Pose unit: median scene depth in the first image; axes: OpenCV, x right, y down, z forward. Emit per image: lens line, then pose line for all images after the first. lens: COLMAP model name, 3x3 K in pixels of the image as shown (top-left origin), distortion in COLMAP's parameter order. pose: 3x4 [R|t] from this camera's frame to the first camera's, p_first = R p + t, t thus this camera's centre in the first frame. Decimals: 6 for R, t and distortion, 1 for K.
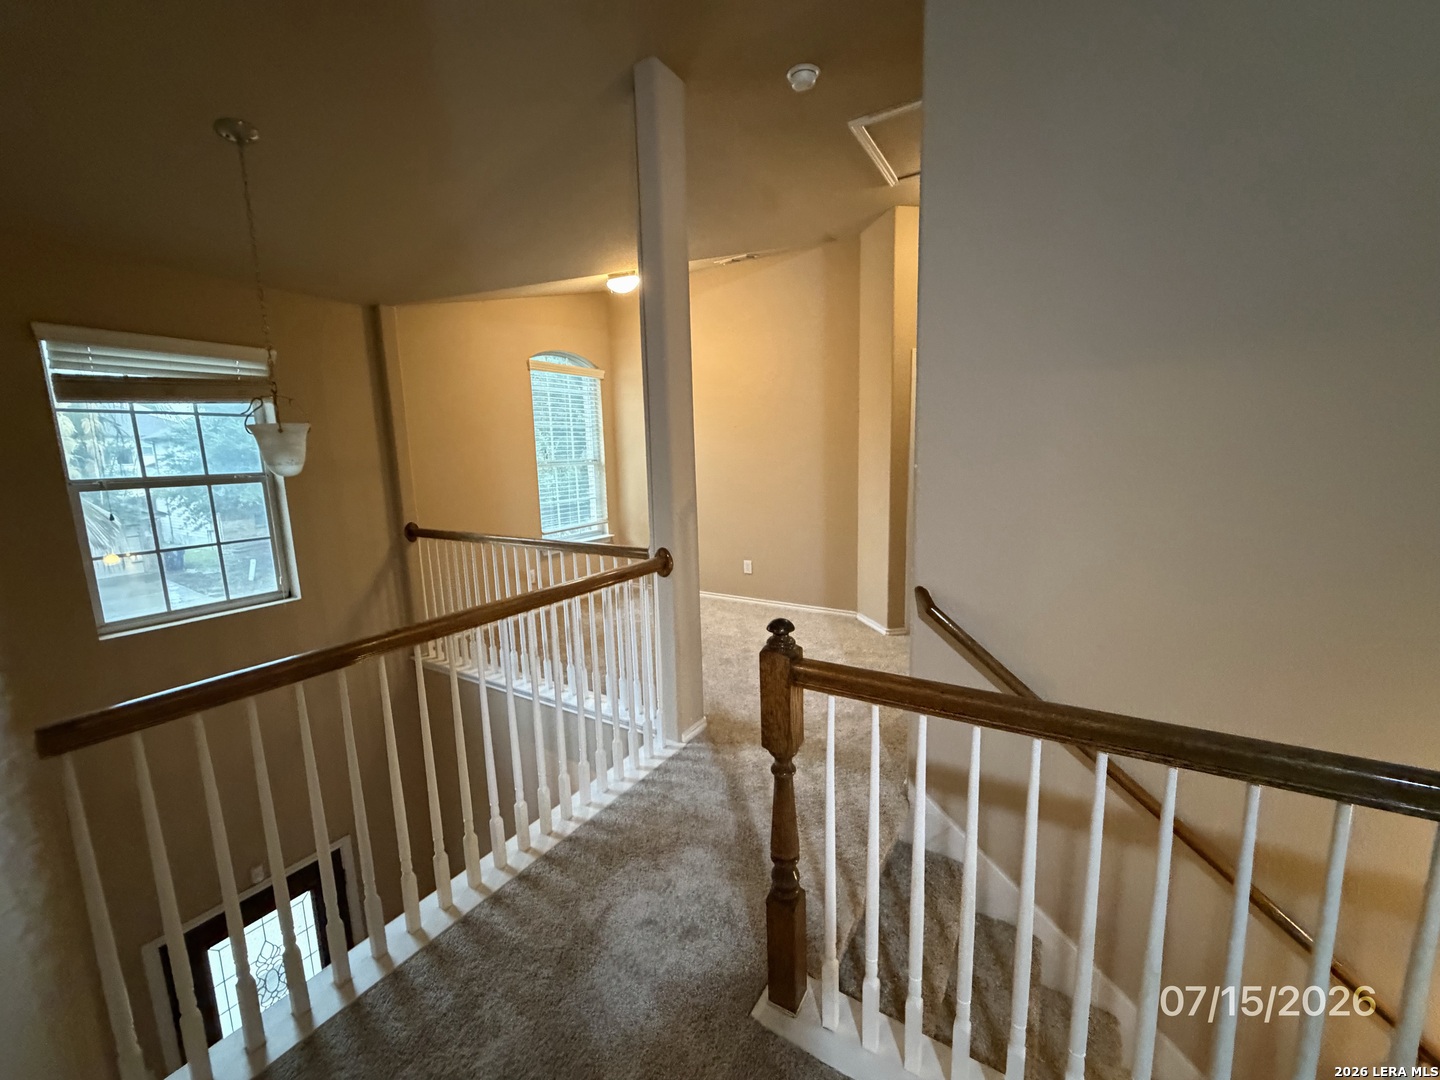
lens RADIAL K [[573.1, 0, 716.8], [0, 573.1, 540.2], [0, 0, 1]] dist [0.001475, 0.000041]
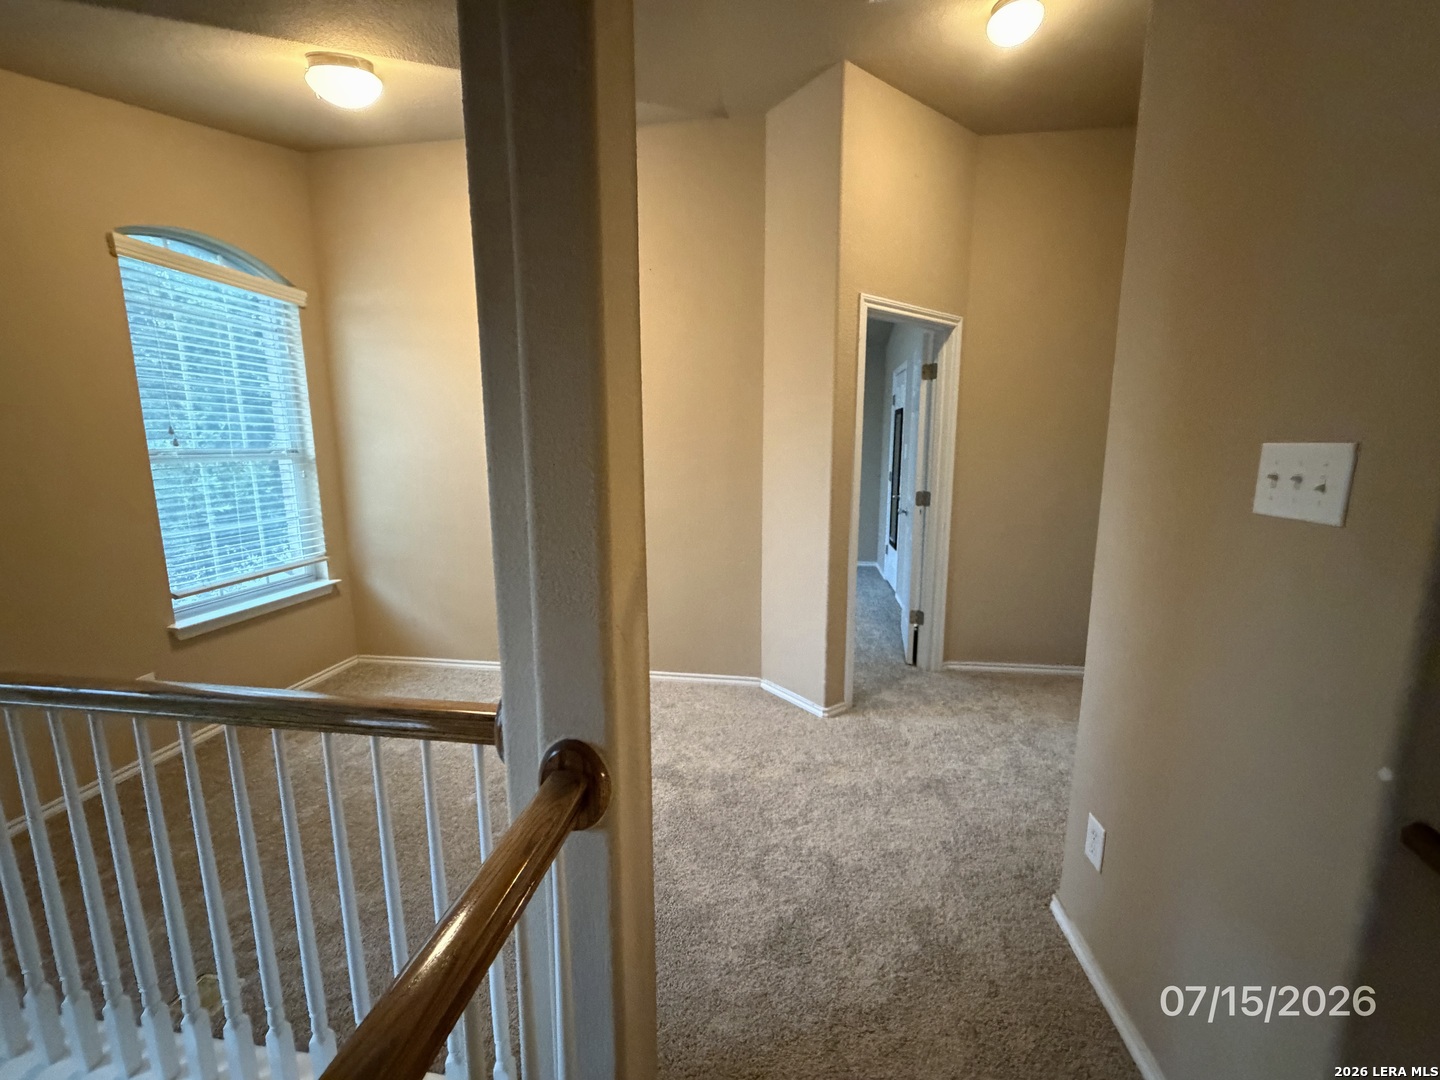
lens RADIAL K [[573.1, 0, 716.8], [0, 573.1, 540.2], [0, 0, 1]] dist [0.001475, 0.000041]
pose [[0.914245, -0.039895, 0.403193, -0.067962], [0.039638, 0.999174, 0.008987, -0.043934], [-0.403218, 0.007765, 0.915071, 0.339995]]
